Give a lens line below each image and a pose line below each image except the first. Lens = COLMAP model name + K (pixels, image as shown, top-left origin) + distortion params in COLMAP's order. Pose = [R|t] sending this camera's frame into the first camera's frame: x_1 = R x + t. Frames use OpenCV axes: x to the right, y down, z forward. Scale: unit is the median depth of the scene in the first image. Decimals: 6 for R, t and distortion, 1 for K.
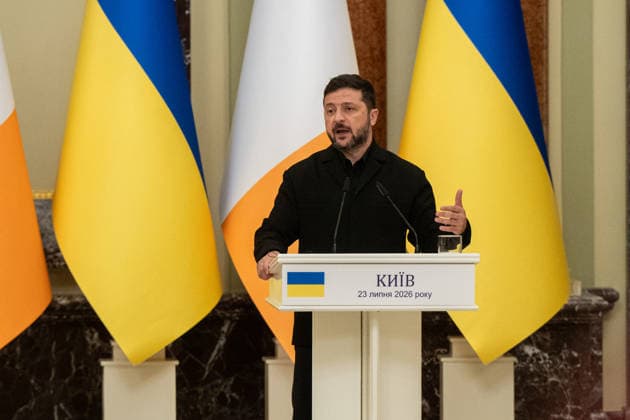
lens RADIAL K [[3949.9, 0, 264.5], [0, 3949.9, 208.5], [0, 0, 1]] dist [0.242856, 9.221469]
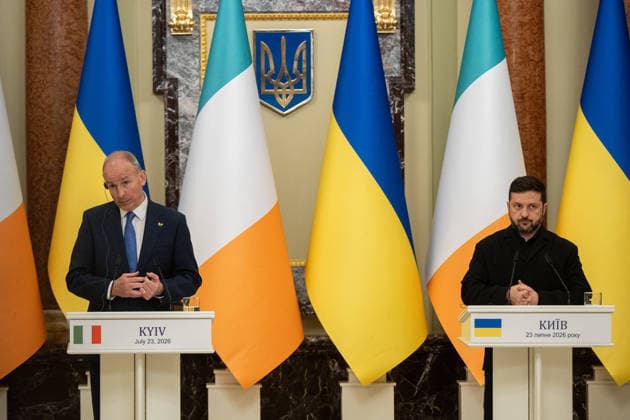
lens RADIAL K [[3561.7, 0, 315.0], [0, 3561.7, 210.0], [0, 0, 1]] dist [0.389759, -6.712119]
pose [[0.999090, -0.000988, -0.042652, 0.003181], [0.000260, 0.999854, -0.017067, -0.000659], [0.042662, 0.017040, 0.998944, -0.248524]]
